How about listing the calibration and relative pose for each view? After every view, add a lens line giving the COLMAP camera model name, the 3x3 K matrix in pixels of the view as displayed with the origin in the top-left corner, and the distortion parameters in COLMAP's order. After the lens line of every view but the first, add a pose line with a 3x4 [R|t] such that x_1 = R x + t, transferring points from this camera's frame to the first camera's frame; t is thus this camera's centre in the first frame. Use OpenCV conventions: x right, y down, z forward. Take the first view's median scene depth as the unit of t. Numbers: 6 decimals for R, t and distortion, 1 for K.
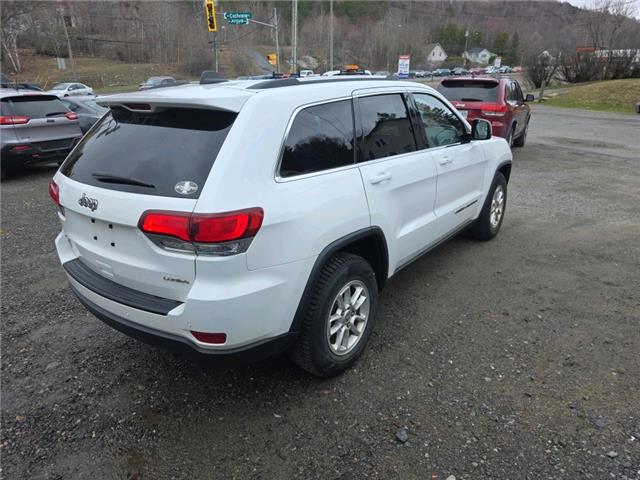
lens RADIAL K [[434.4, 0, 320.9], [0, 434.4, 244.8], [0, 0, 1]] dist [0.045160, -0.040505]
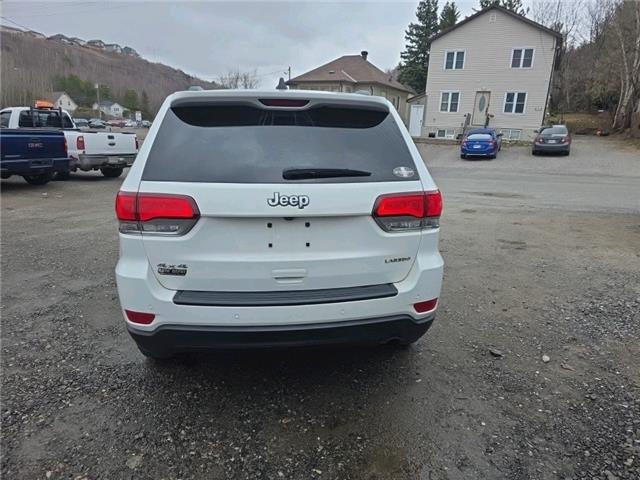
lens RADIAL K [[434.4, 0, 321.6], [0, 434.4, 245.0], [0, 0, 1]] dist [0.045160, -0.040505]
pose [[0.714743, -0.138808, 0.685474, -0.082911], [0.215088, 0.976233, -0.026586, 0.002342], [-0.665491, 0.166439, 0.727612, 0.024069]]
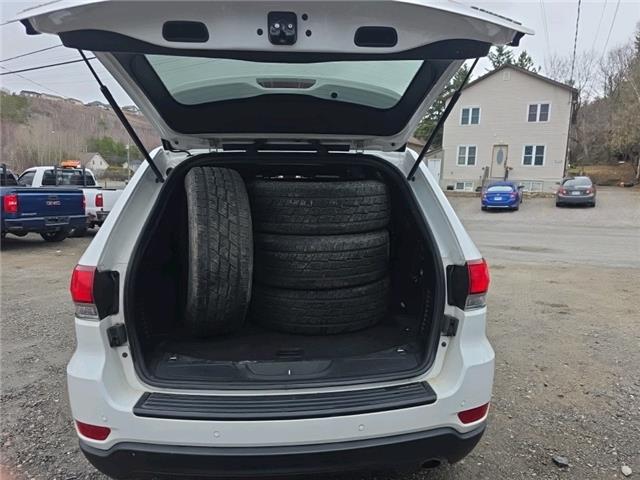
lens RADIAL K [[434.4, 0, 318.6], [0, 434.4, 238.8], [0, 0, 1]] dist [0.045160, -0.040505]
pose [[0.748089, -0.051113, 0.661627, -0.073778], [0.212882, 0.962818, -0.166321, -0.001072], [-0.628525, 0.265272, 0.731155, 0.031640]]
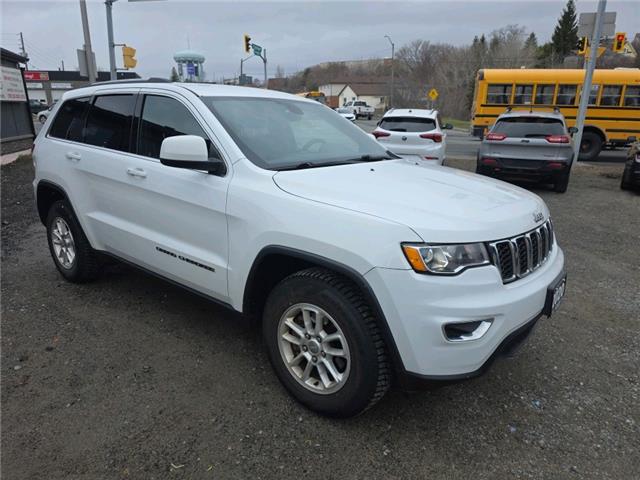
lens RADIAL K [[434.4, 0, 318.9], [0, 434.4, 241.2], [0, 0, 1]] dist [0.045160, -0.040505]
pose [[-0.024225, 0.294228, -0.955428, 0.127443], [-0.369128, 0.885541, 0.282065, -0.050179], [0.929063, 0.359508, 0.087156, 0.146598]]
